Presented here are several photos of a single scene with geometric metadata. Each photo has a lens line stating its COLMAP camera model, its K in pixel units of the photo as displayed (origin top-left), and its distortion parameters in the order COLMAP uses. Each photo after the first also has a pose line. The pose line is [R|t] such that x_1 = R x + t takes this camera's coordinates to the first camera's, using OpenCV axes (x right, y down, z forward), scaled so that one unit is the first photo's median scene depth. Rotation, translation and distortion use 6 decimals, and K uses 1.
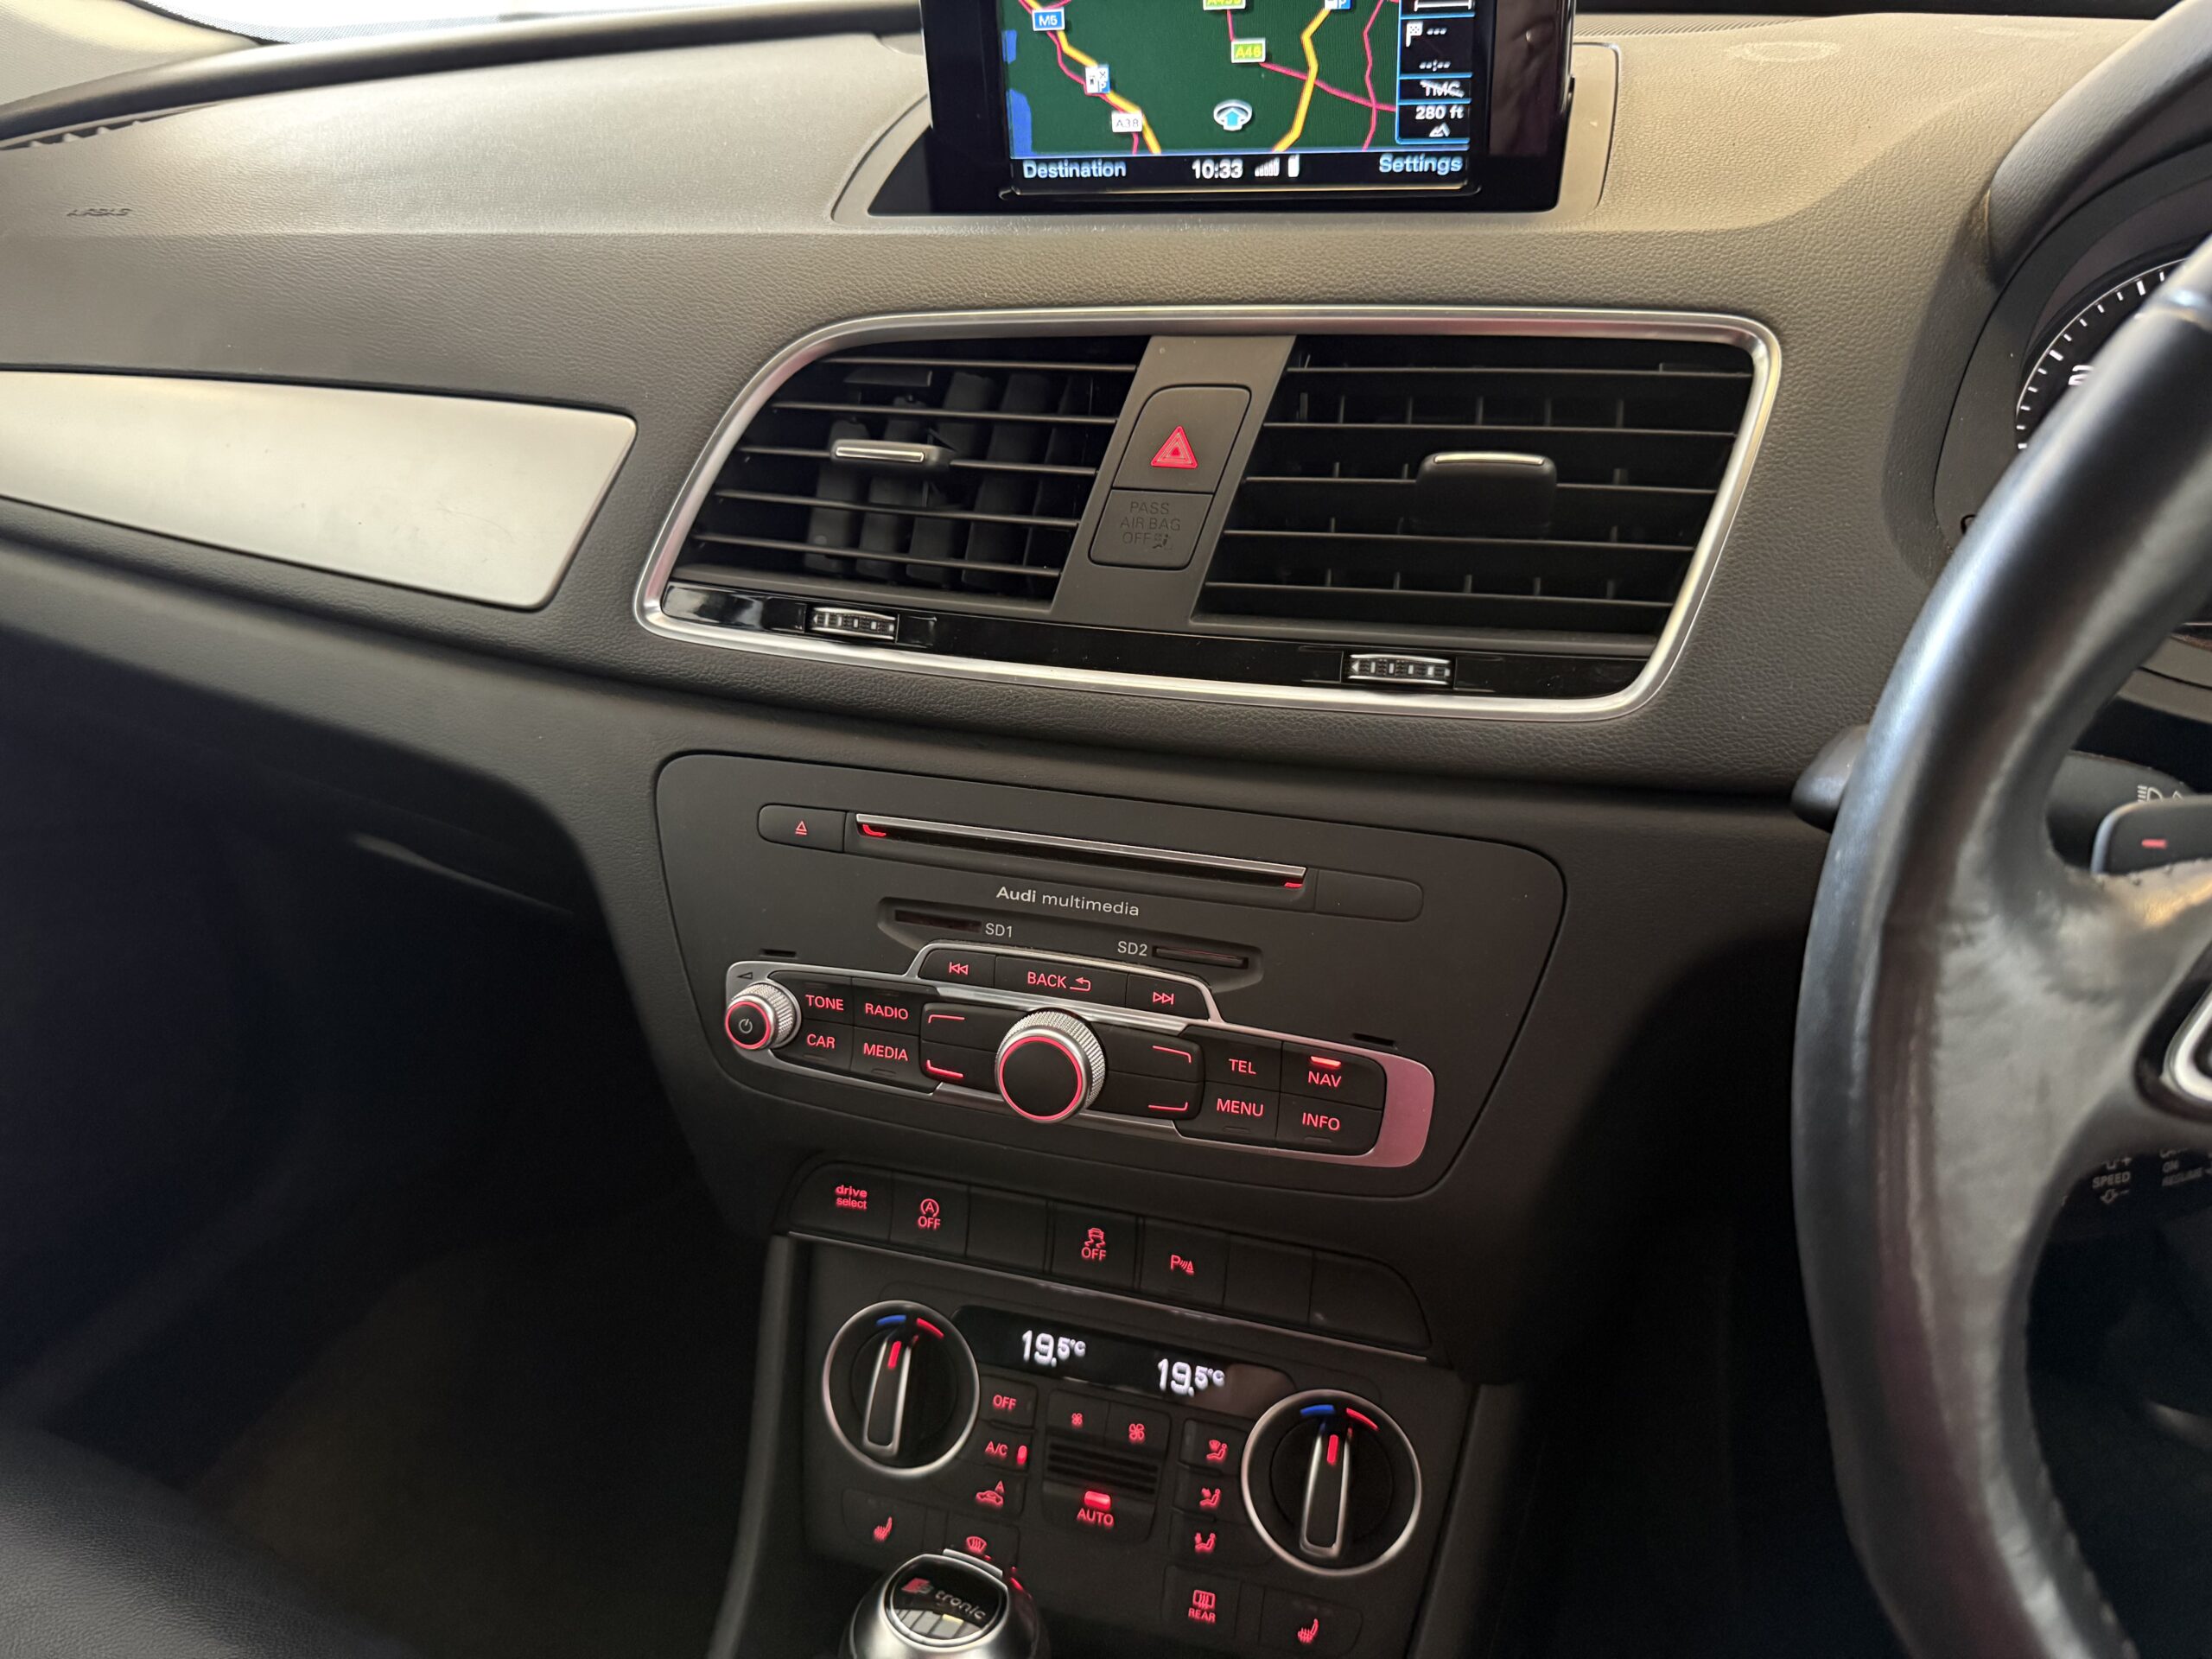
lens RADIAL K [[1603.8, 0, 1085.6], [0, 1603.8, 828.2], [0, 0, 1]] dist [0.101251, -0.174030]
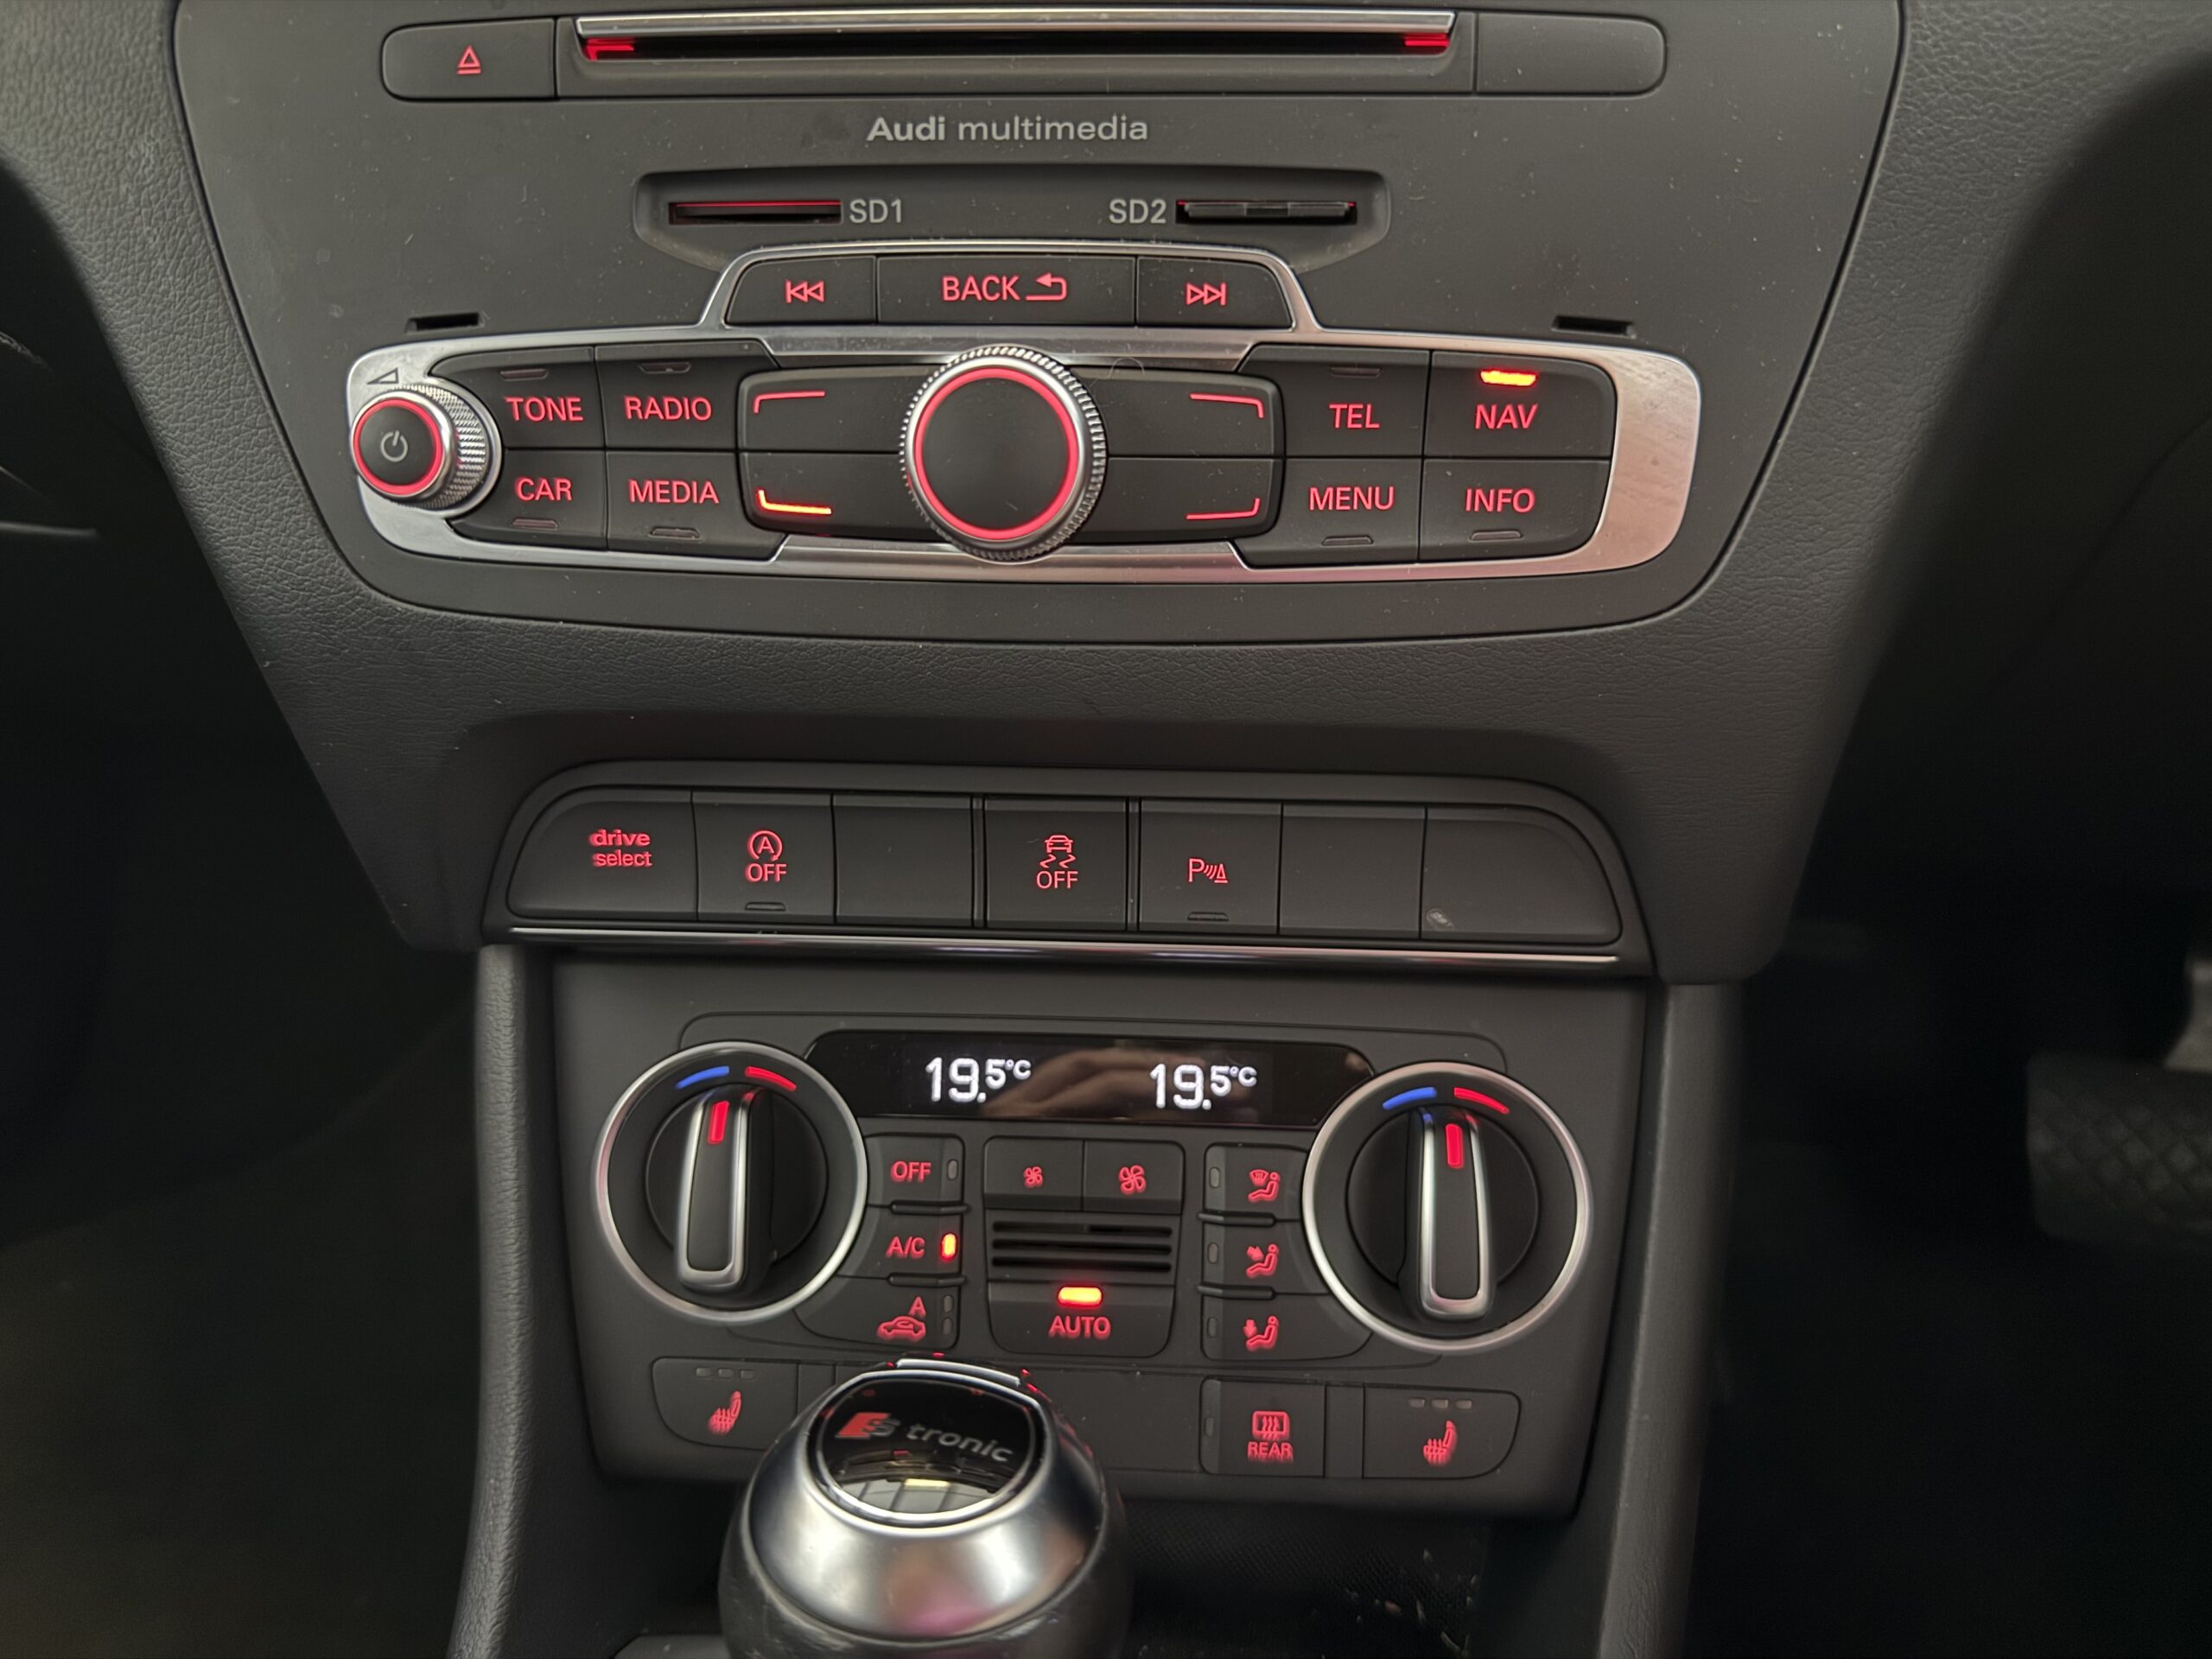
lens RADIAL K [[1631.7, 0, 1106.0], [0, 1631.7, 829.5], [0, 0, 1]] dist [0.026144, -0.060784]
pose [[0.973637, -0.099259, 0.205373, -0.107186], [0.094951, 0.995007, 0.030751, 0.247462], [-0.207400, -0.010440, 0.978201, 0.439910]]
